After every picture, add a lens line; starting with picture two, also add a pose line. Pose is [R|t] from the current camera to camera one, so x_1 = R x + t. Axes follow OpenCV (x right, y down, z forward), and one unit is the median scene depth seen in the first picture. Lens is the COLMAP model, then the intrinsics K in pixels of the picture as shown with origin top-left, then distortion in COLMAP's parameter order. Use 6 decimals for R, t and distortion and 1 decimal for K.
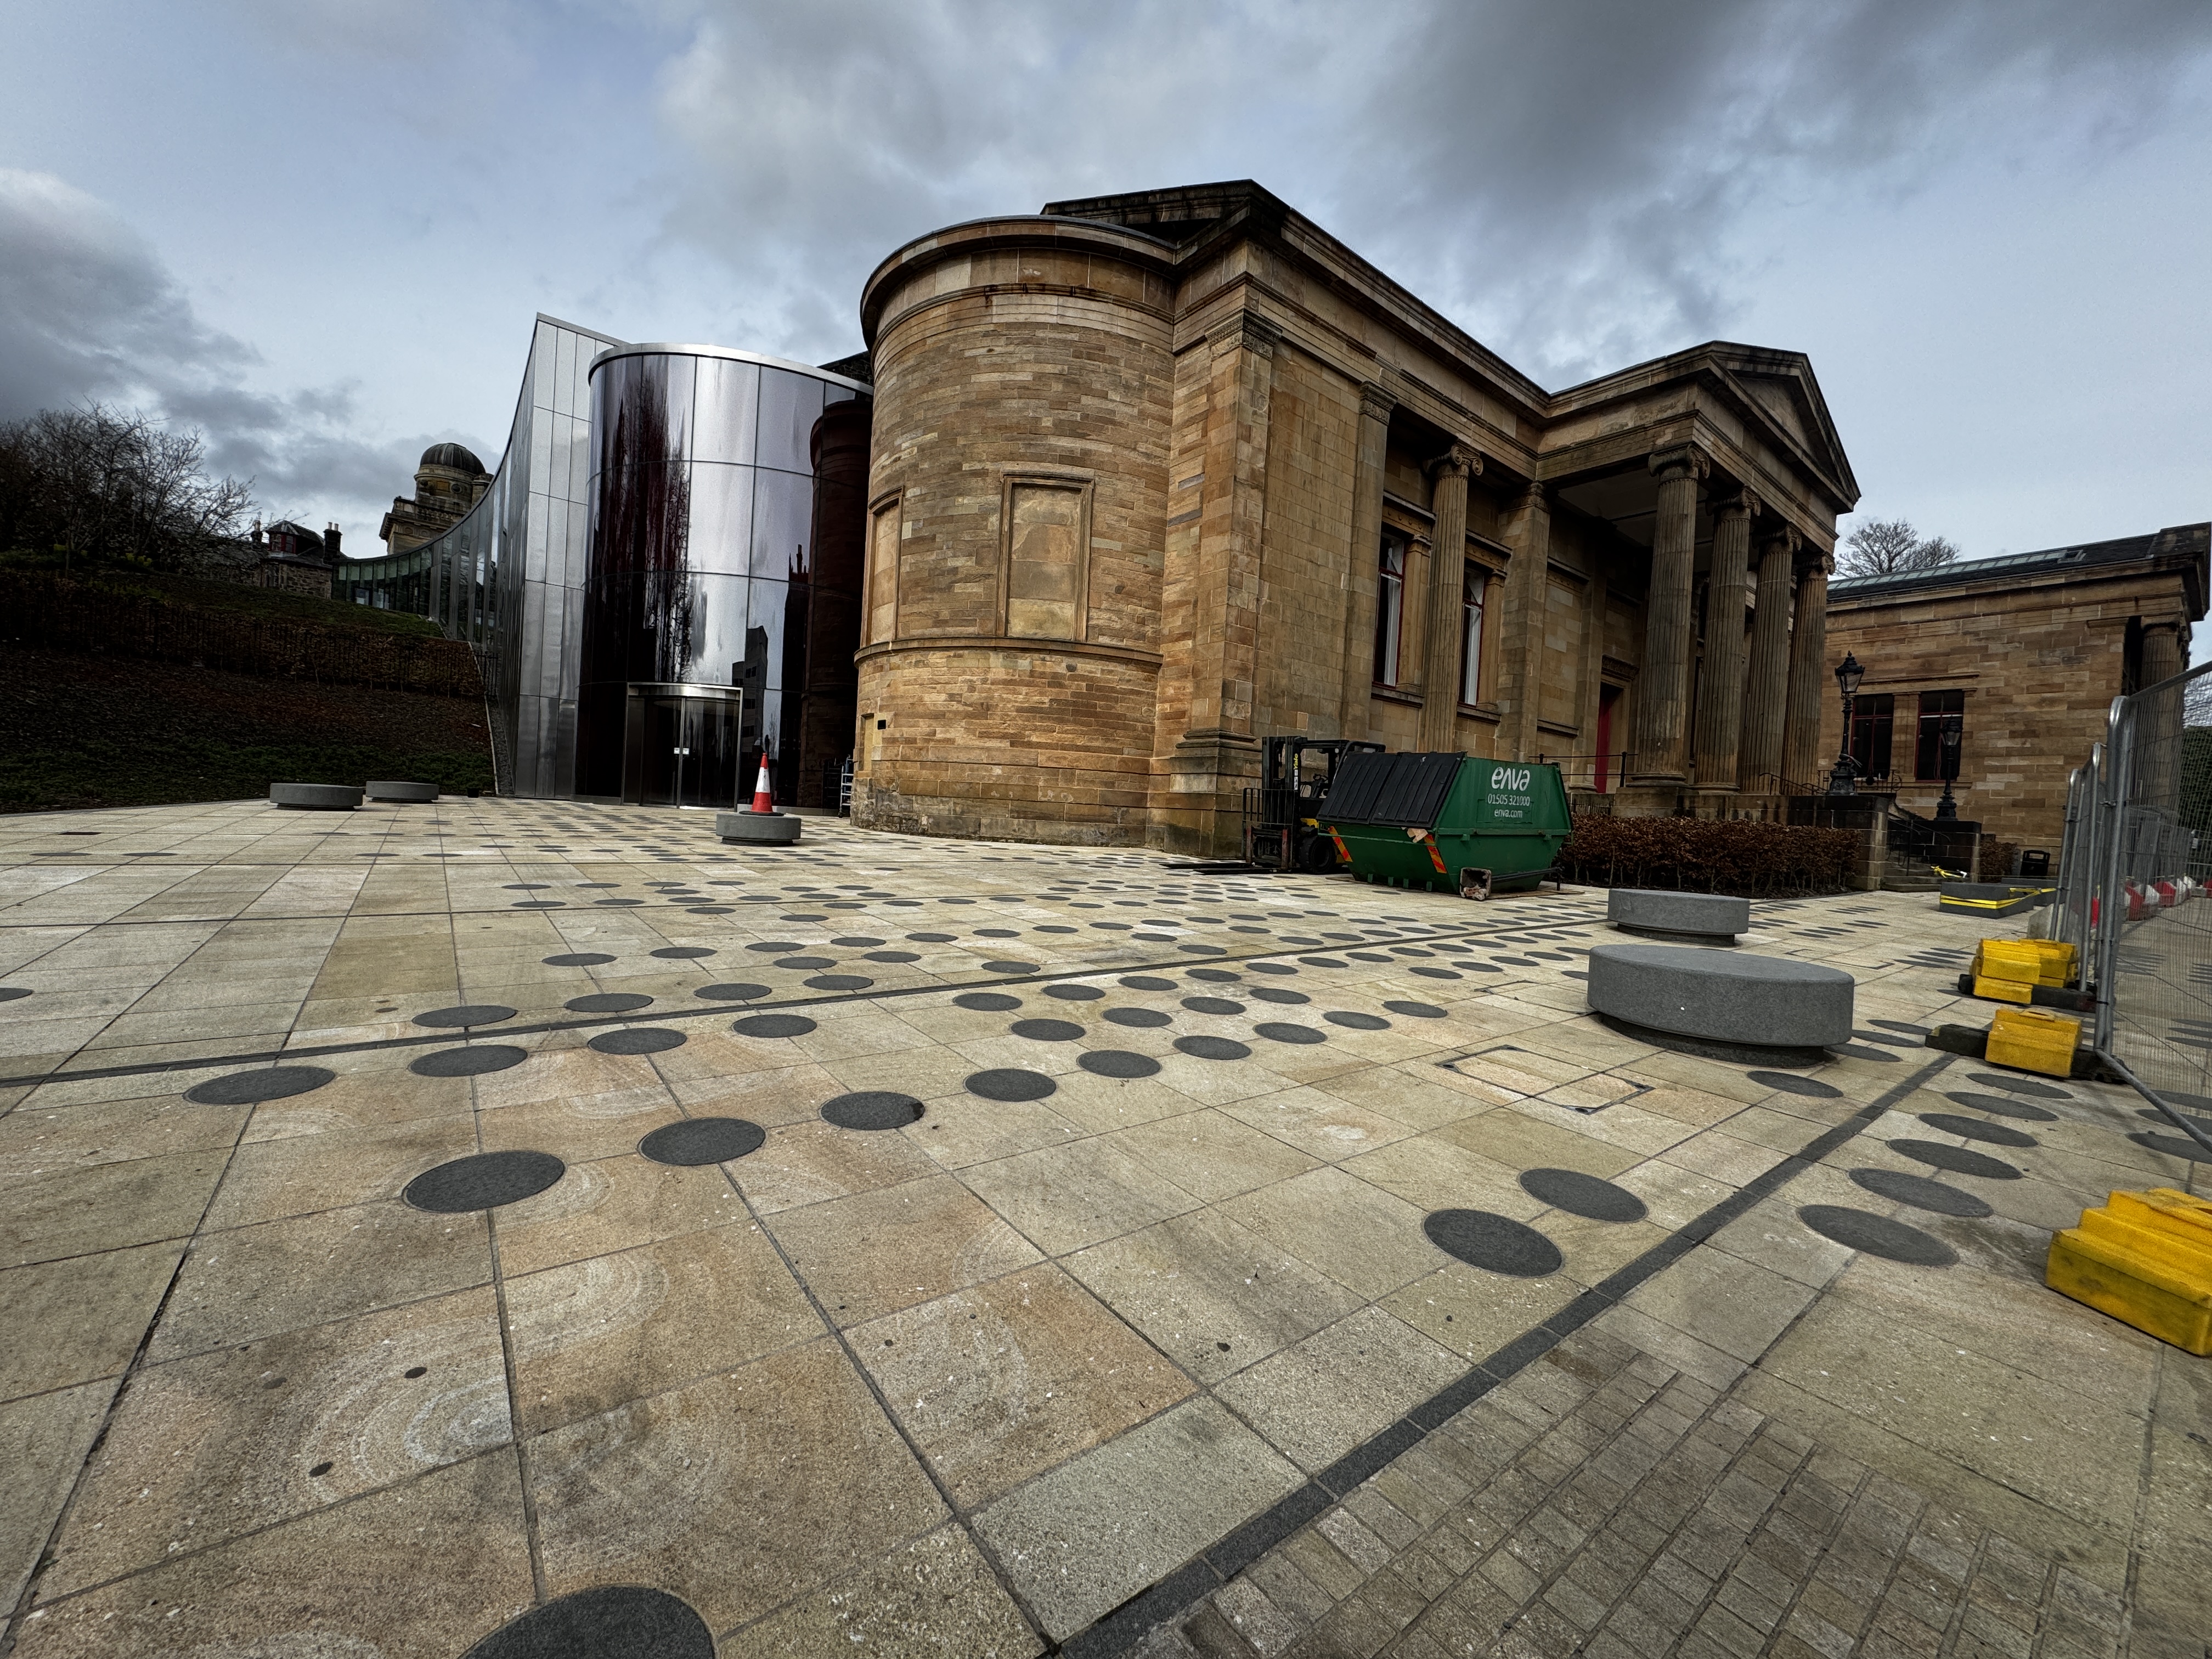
lens RADIAL K [[889.5, 0, 1106.0], [0, 889.5, 829.5], [0, 0, 1]] dist [-0.000203, 0.000160]
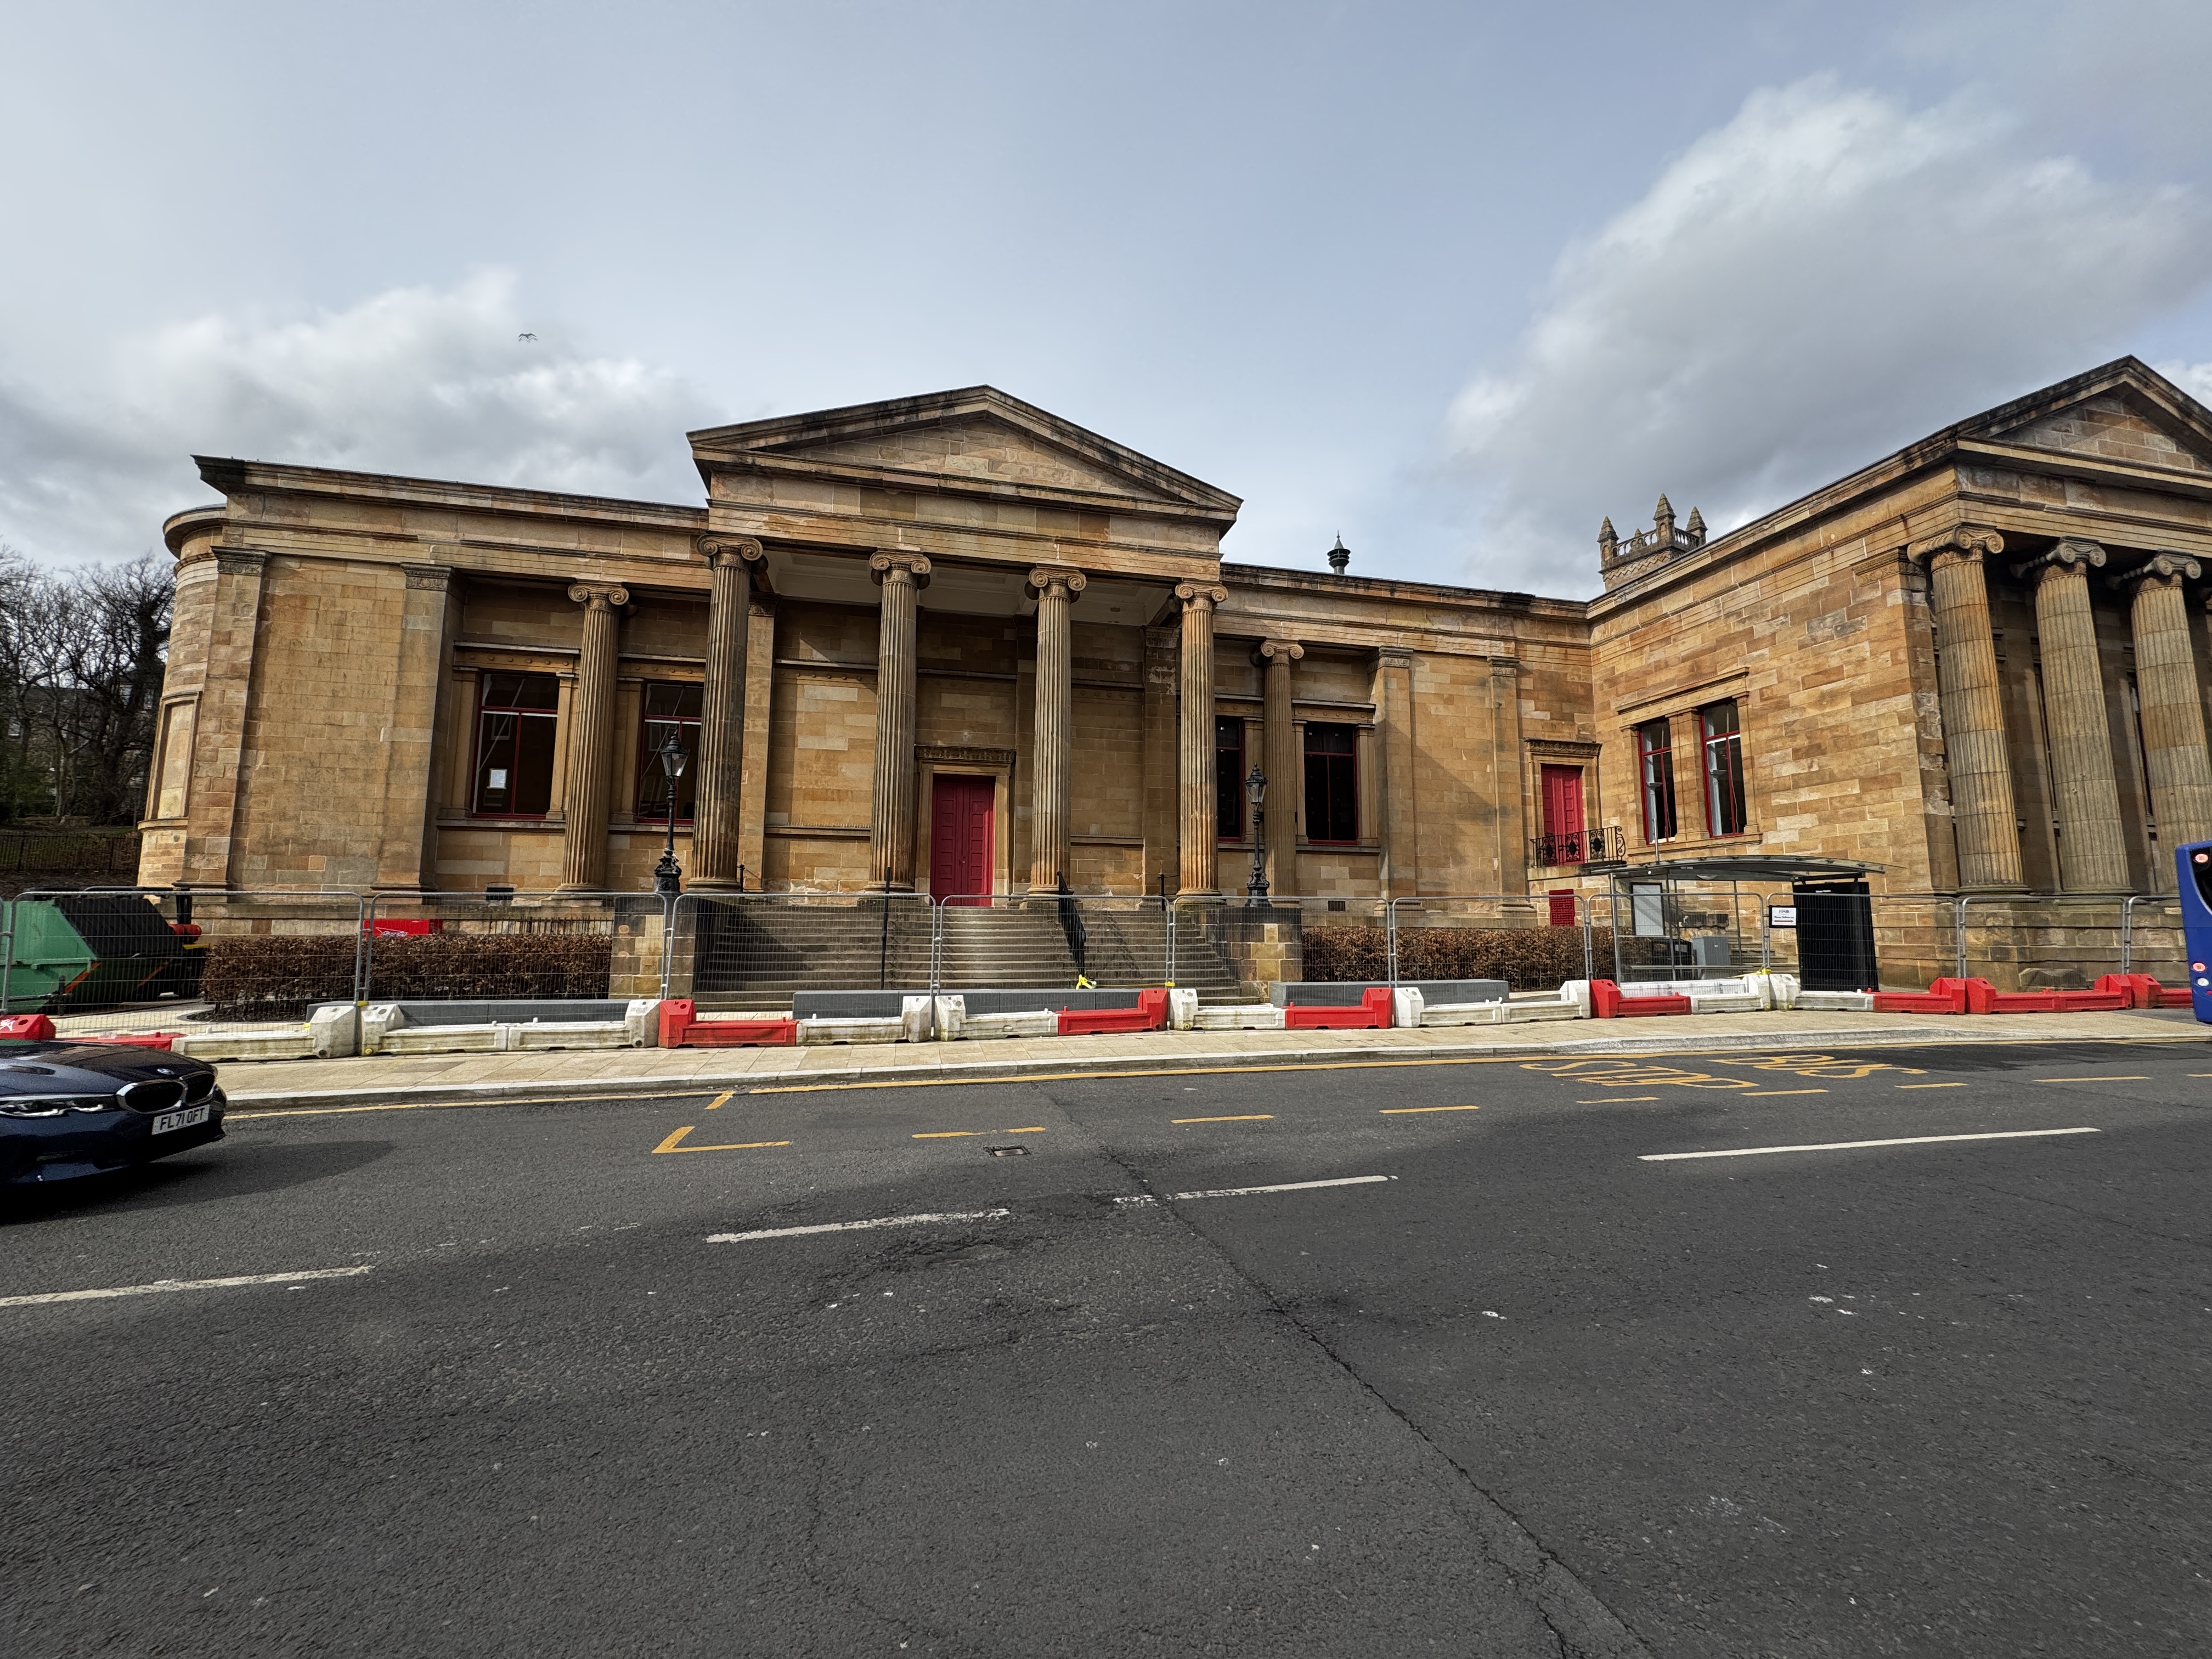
lens RADIAL K [[889.5, 0, 1106.0], [0, 889.5, 829.5], [0, 0, 1]] dist [-0.000203, 0.000160]
pose [[0.900769, -0.099243, -0.422806, 0.850372], [0.039335, 0.988182, -0.148149, 0.022140], [0.432512, 0.116817, 0.894028, 0.223517]]
